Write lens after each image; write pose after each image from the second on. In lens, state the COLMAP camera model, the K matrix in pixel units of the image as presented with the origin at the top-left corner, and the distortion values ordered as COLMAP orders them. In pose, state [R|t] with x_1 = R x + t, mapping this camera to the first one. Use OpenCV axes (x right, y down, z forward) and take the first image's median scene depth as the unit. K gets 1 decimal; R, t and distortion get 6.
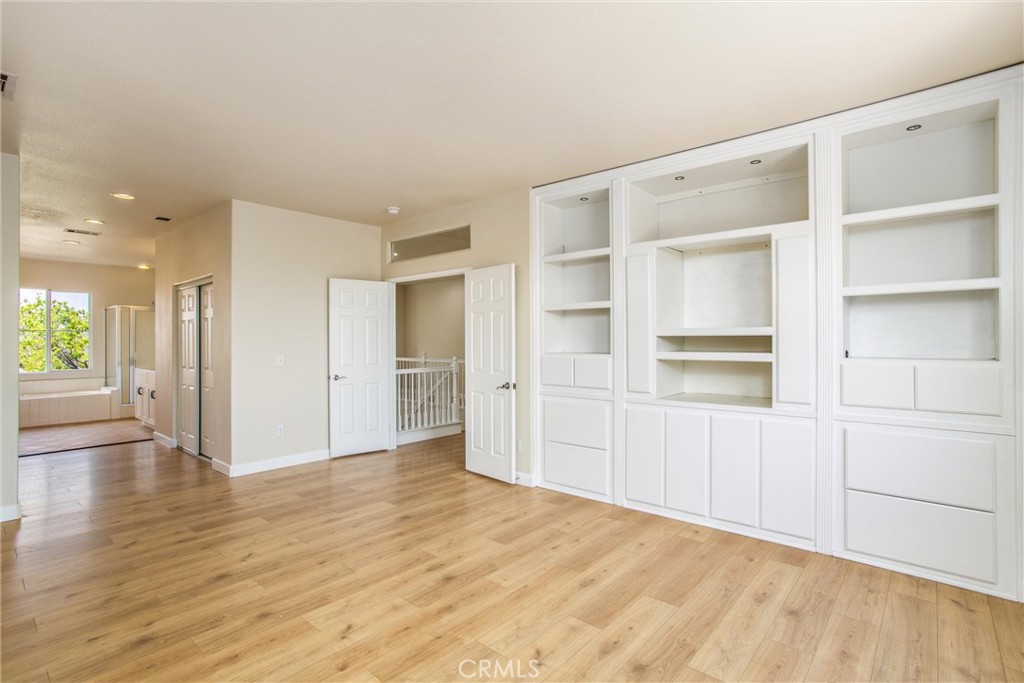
lens RADIAL K [[516.5, 0, 492.9], [0, 516.5, 327.3], [0, 0, 1]] dist [-0.053400, 0.035099]
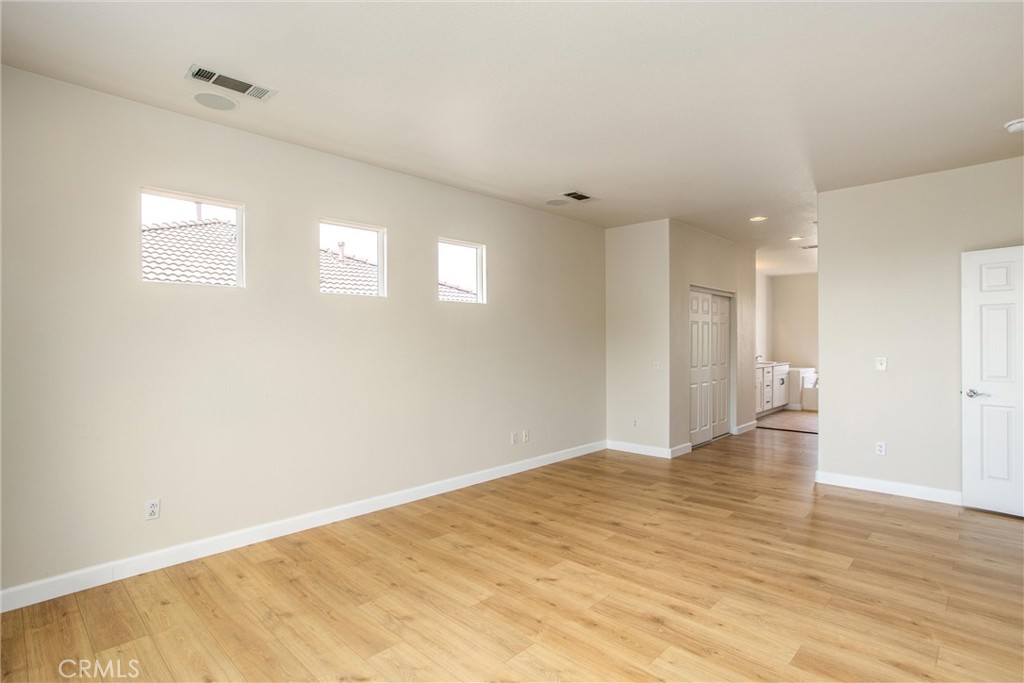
lens RADIAL K [[489.4, 0, 506.1], [0, 489.4, 330.3], [0, 0, 1]] dist [-0.048202, 0.026964]
pose [[-0.025595, -0.020948, -0.999453, 0.598604], [0.026866, 0.999405, -0.021635, 0.015981], [0.999311, -0.027405, -0.025017, 0.639445]]
